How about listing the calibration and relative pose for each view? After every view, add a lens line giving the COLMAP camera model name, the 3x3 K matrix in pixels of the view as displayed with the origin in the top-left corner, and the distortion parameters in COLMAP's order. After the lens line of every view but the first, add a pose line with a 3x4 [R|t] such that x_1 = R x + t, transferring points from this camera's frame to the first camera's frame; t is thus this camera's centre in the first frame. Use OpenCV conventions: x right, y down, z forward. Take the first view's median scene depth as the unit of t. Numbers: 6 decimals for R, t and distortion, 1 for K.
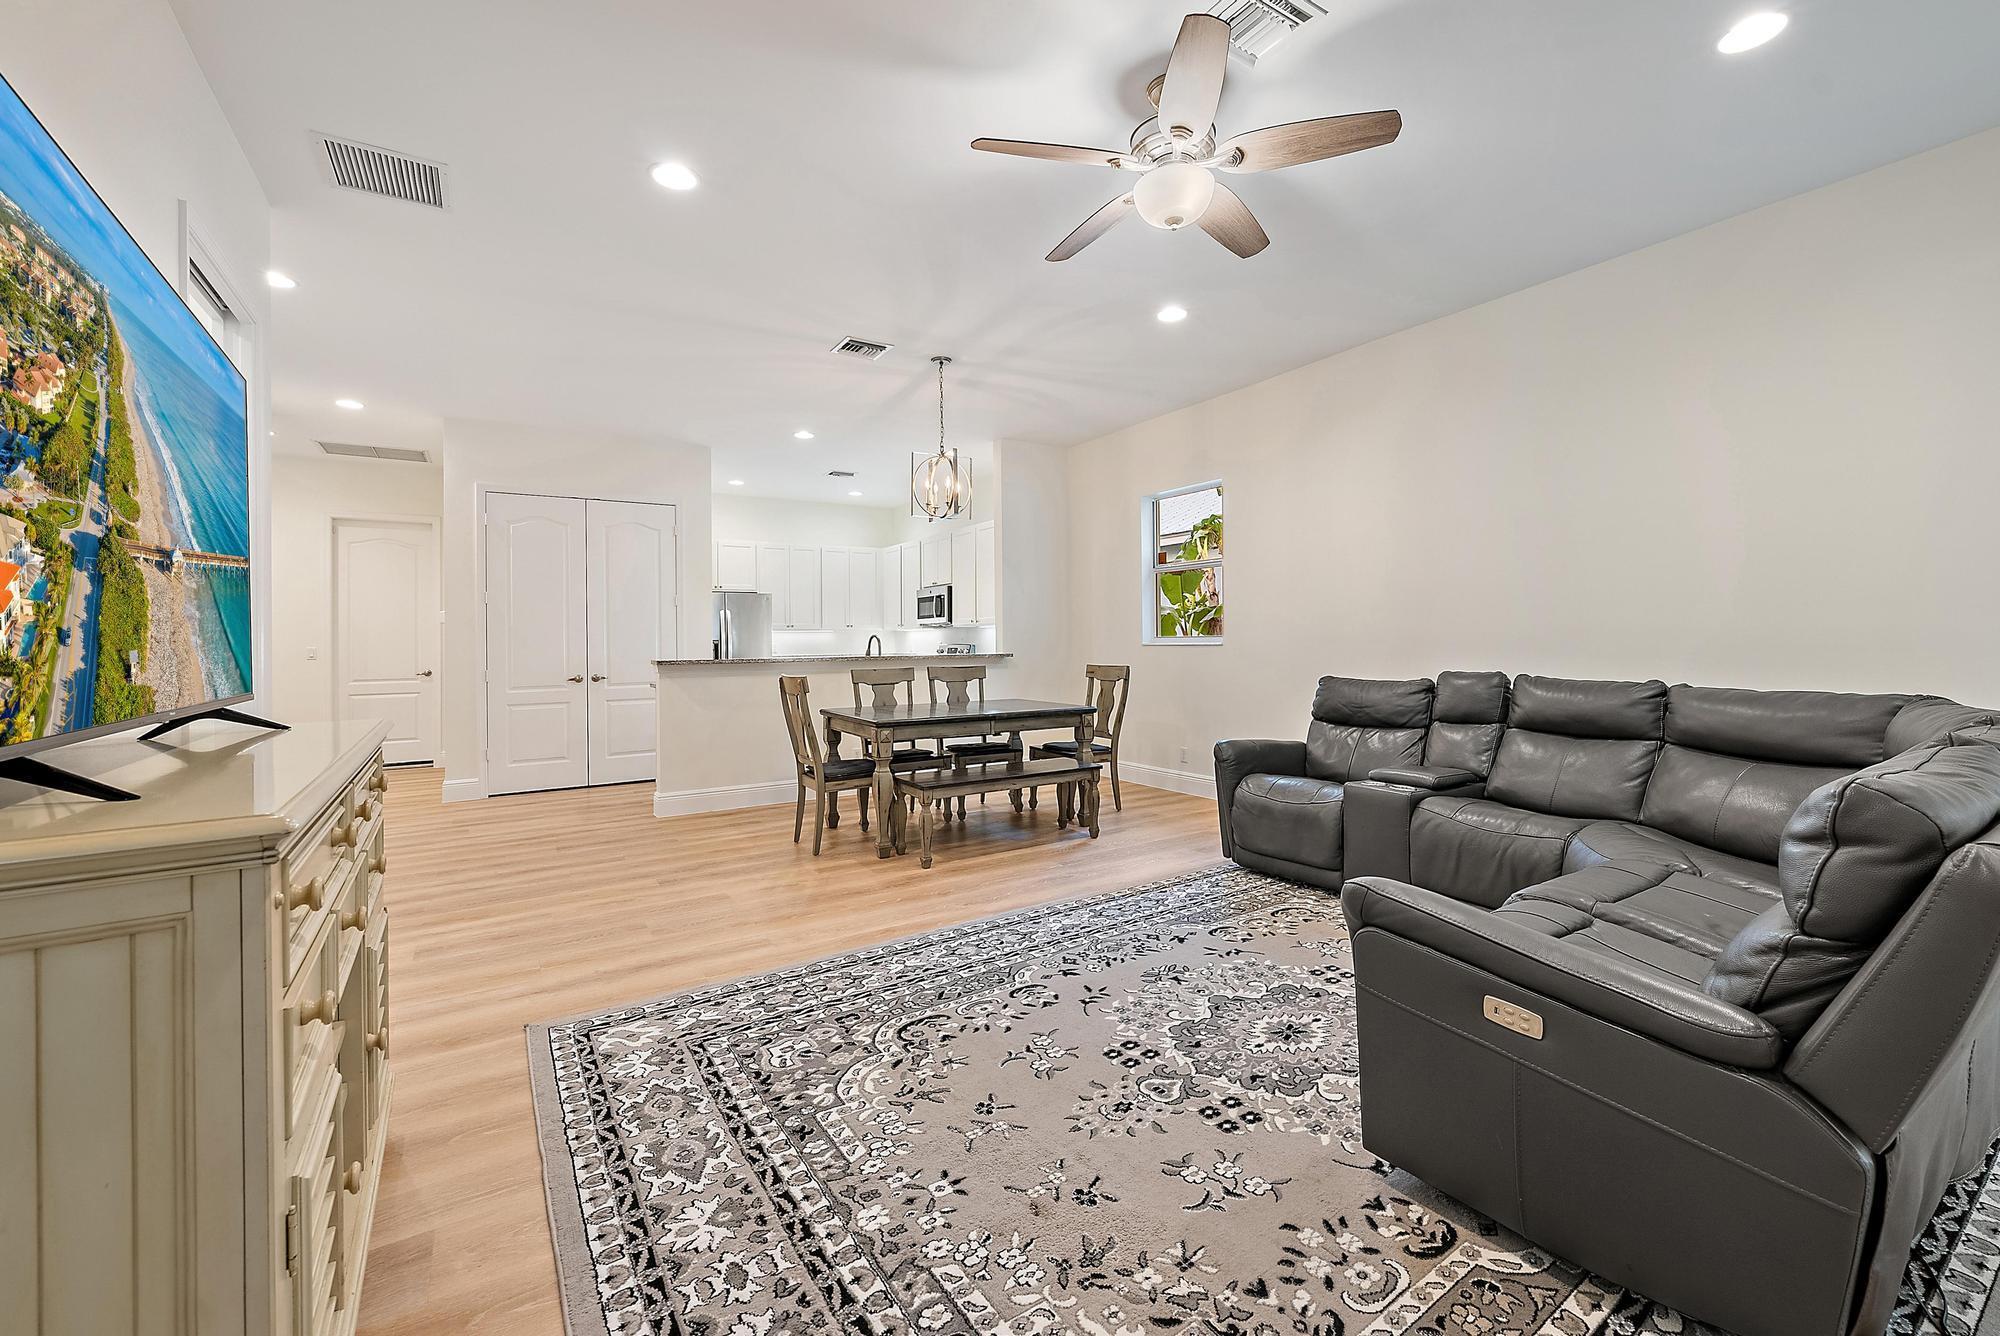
lens RADIAL K [[797.6, 0, 1012.0], [0, 797.6, 641.3], [0, 0, 1]] dist [-0.000890, 0.000067]
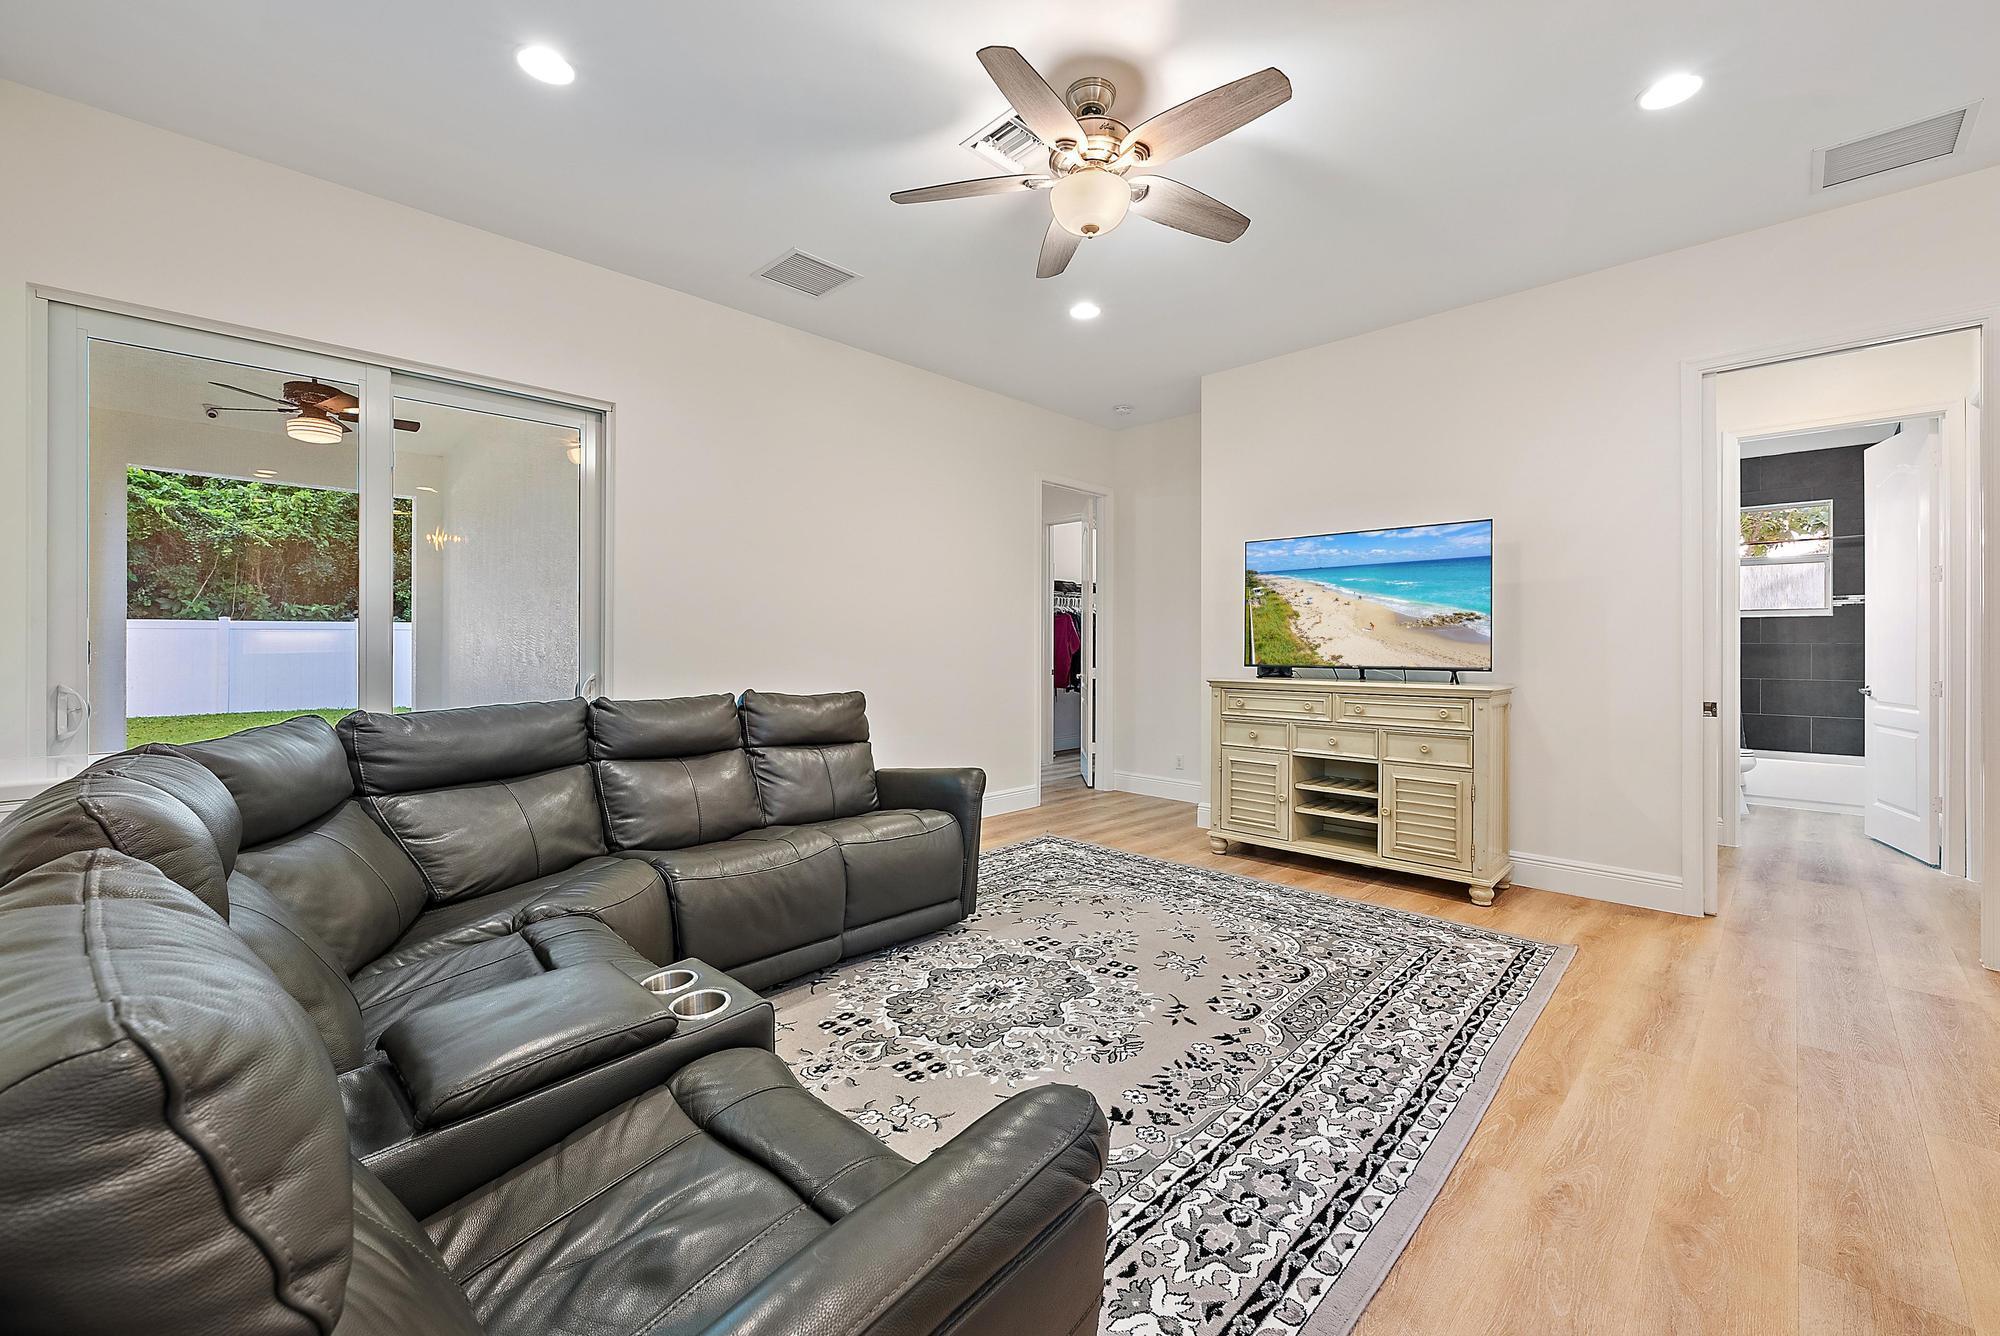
lens RADIAL K [[797.6, 0, 1008.5], [0, 797.6, 649.1], [0, 0, 1]] dist [-0.000890, 0.000067]
pose [[-0.974722, 0.010883, -0.223155, 0.479811], [0.009821, 0.999935, 0.005869, -0.006351], [0.223204, 0.003529, -0.974765, 1.766547]]
